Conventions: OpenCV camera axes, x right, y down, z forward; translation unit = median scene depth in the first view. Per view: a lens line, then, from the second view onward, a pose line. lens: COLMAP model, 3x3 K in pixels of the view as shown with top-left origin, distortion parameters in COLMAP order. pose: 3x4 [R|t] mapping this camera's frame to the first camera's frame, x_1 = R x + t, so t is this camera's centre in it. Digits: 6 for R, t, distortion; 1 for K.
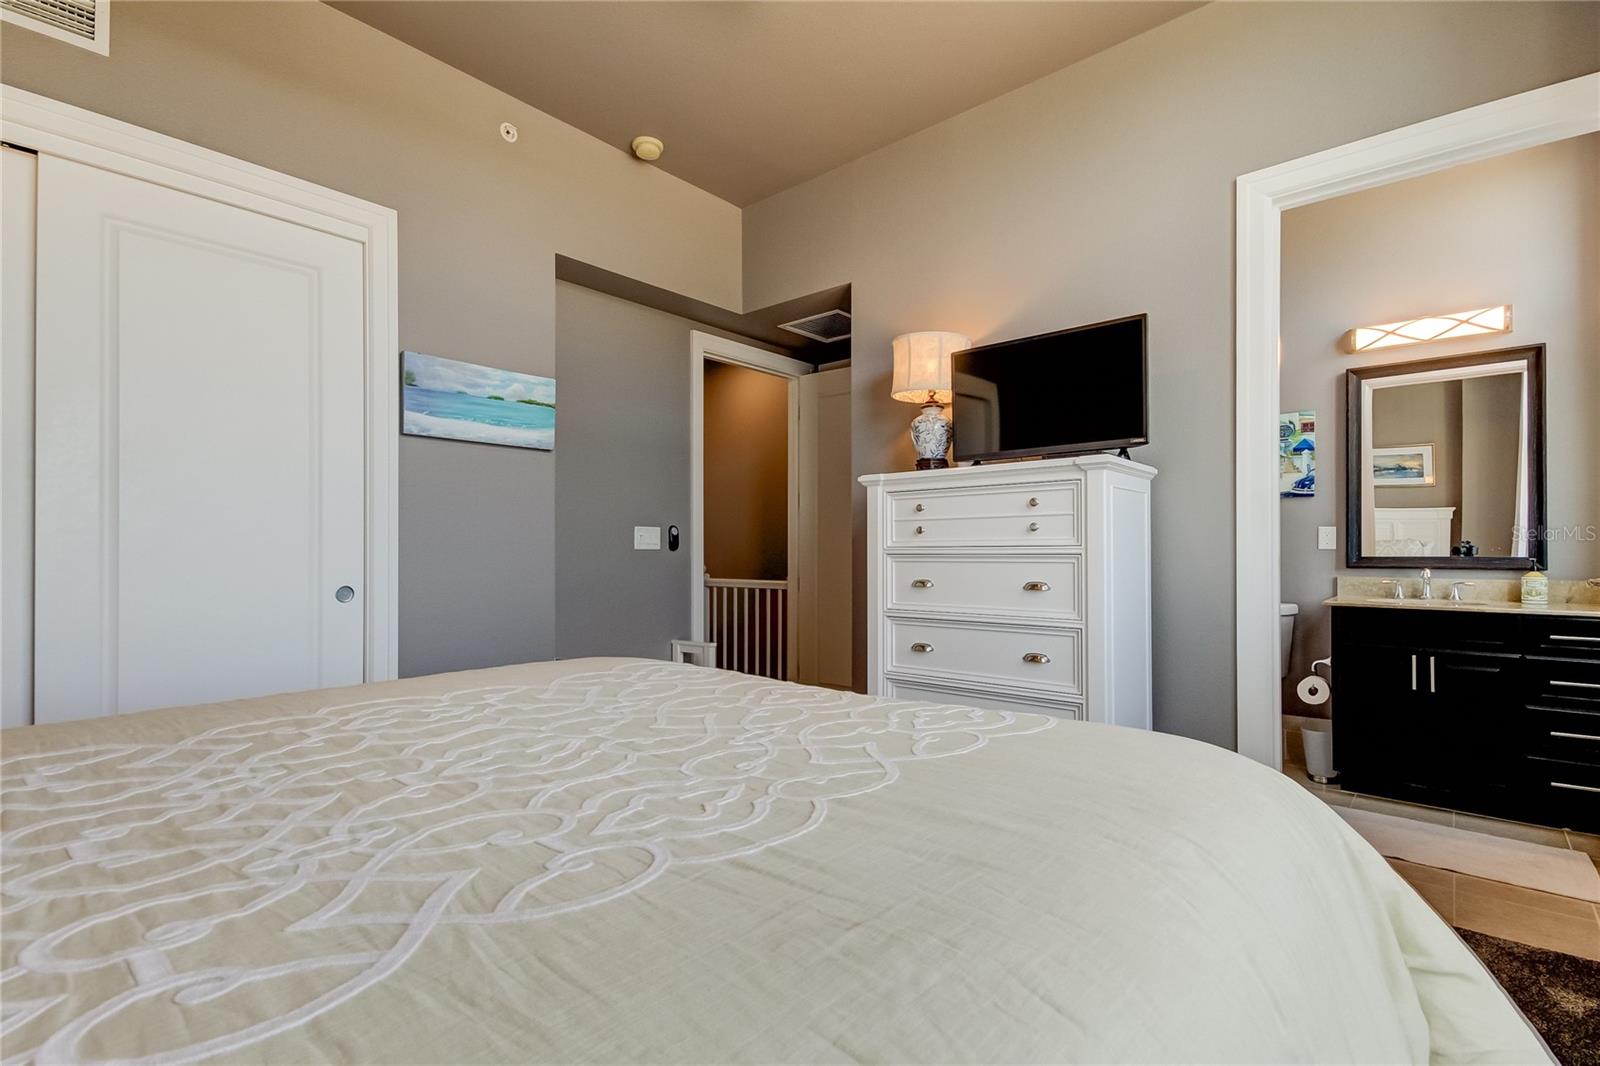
lens RADIAL K [[754.4, 0, 806.0], [0, 754.4, 542.3], [0, 0, 1]] dist [0.022900, -0.004007]
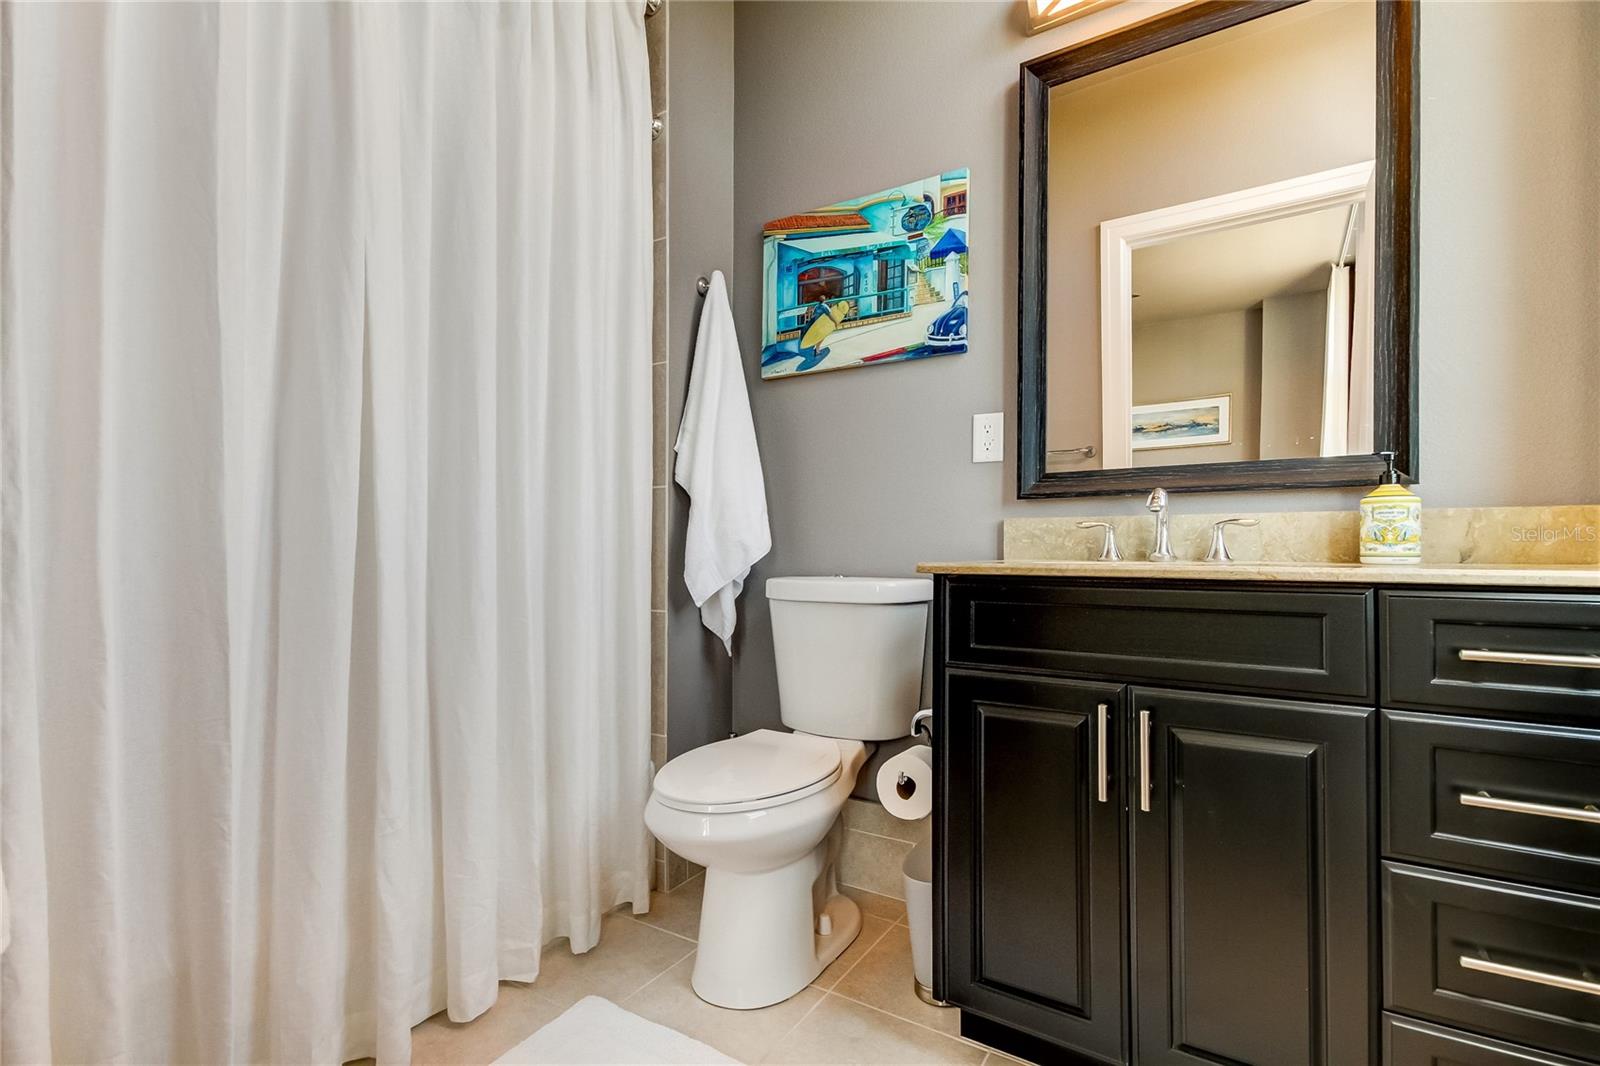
lens RADIAL K [[754.4, 0, 792.9], [0, 754.4, 537.2], [0, 0, 1]] dist [0.022900, -0.004007]
pose [[0.988928, 0.008012, 0.148180, 0.501377], [-0.007572, 0.999965, -0.003538, 0.059324], [-0.148203, 0.002377, 0.988954, 0.561376]]
